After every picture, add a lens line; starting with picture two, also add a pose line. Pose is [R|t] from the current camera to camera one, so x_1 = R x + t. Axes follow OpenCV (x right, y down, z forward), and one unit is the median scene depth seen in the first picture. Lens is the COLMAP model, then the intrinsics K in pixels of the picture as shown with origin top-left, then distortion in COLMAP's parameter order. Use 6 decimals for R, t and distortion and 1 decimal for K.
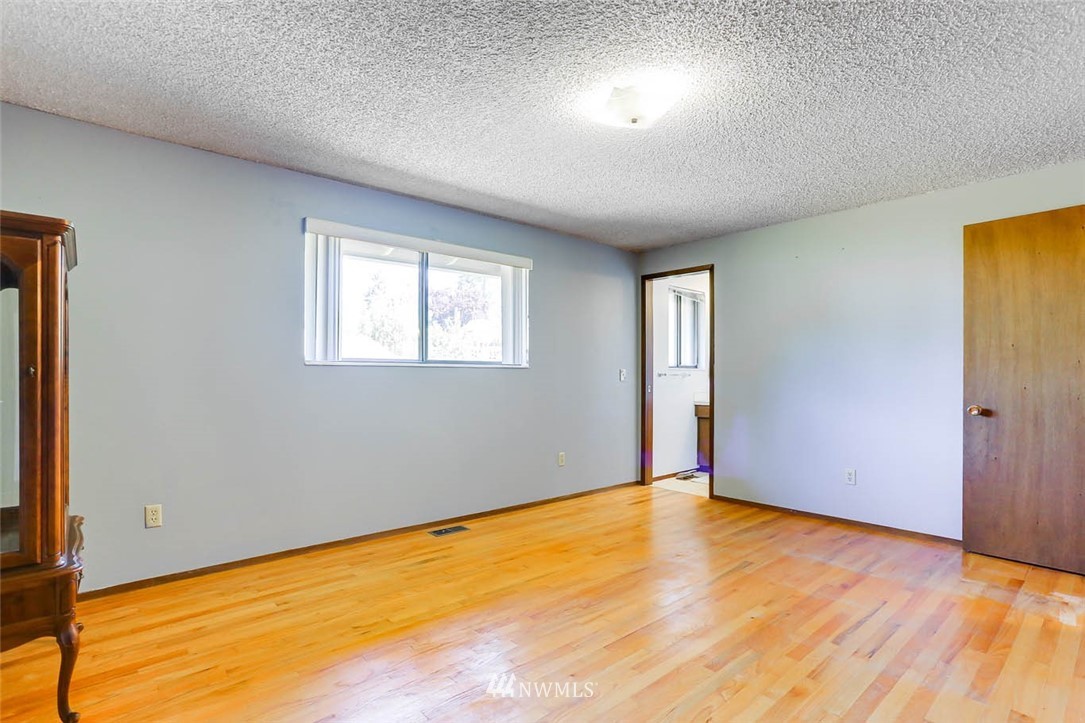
lens RADIAL K [[513.1, 0, 539.8], [0, 513.1, 384.4], [0, 0, 1]] dist [-0.052806, 0.023792]
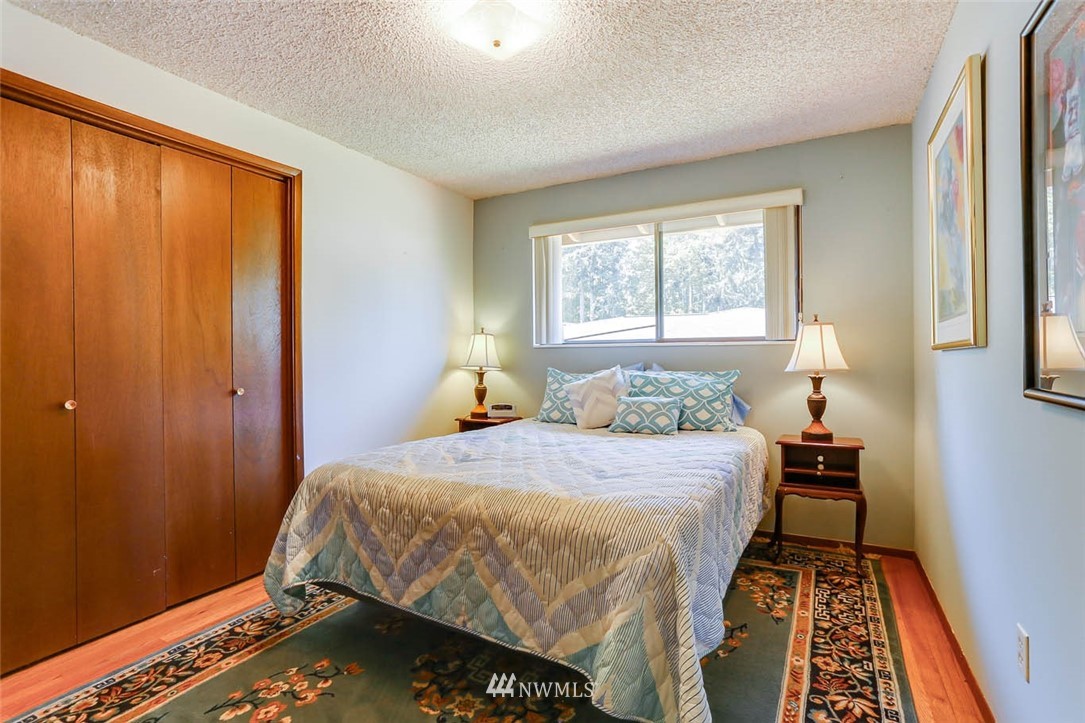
lens RADIAL K [[520.9, 0, 536.9], [0, 520.9, 356.8], [0, 0, 1]] dist [-0.054093, 0.025214]
pose [[0.338437, -0.006473, -0.940967, 0.587721], [-0.005647, 0.999944, -0.008910, -0.005569], [0.940972, 0.008329, 0.338382, 0.480651]]
